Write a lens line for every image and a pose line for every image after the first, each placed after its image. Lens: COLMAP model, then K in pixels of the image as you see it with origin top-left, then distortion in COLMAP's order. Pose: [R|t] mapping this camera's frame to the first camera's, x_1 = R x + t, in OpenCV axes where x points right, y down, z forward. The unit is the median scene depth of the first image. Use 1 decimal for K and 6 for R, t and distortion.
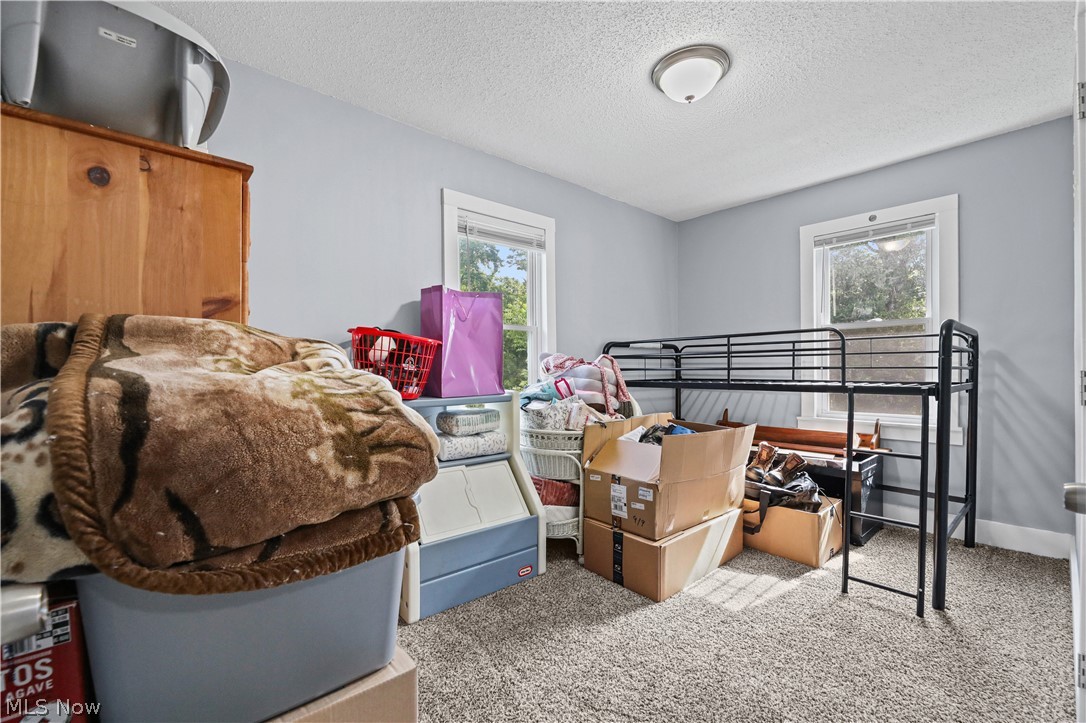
lens RADIAL K [[450.3, 0, 539.9], [0, 450.3, 368.6], [0, 0, 1]] dist [-0.002210, -0.000353]
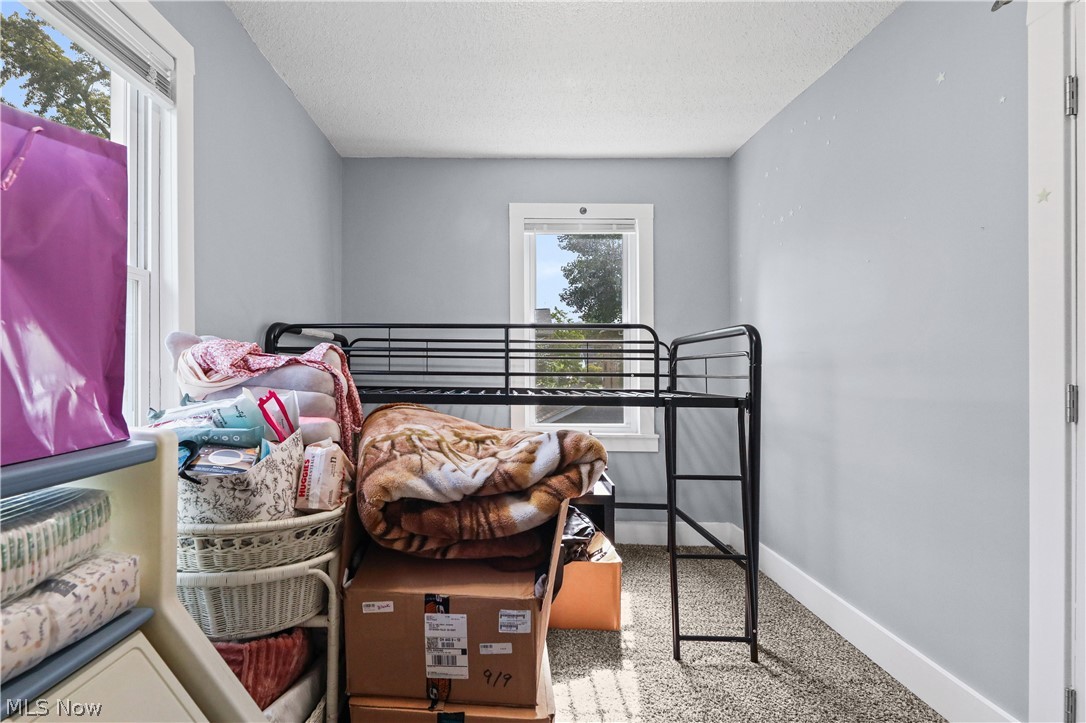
lens RADIAL K [[508.3, 0, 489.3], [0, 508.3, 372.3], [0, 0, 1]] dist [-0.015410, -0.000307]
pose [[0.688671, 0.013528, 0.724948, -0.169767], [-0.016785, 0.999855, -0.002713, 0.000230], [-0.724880, -0.010300, 0.688798, 0.531276]]
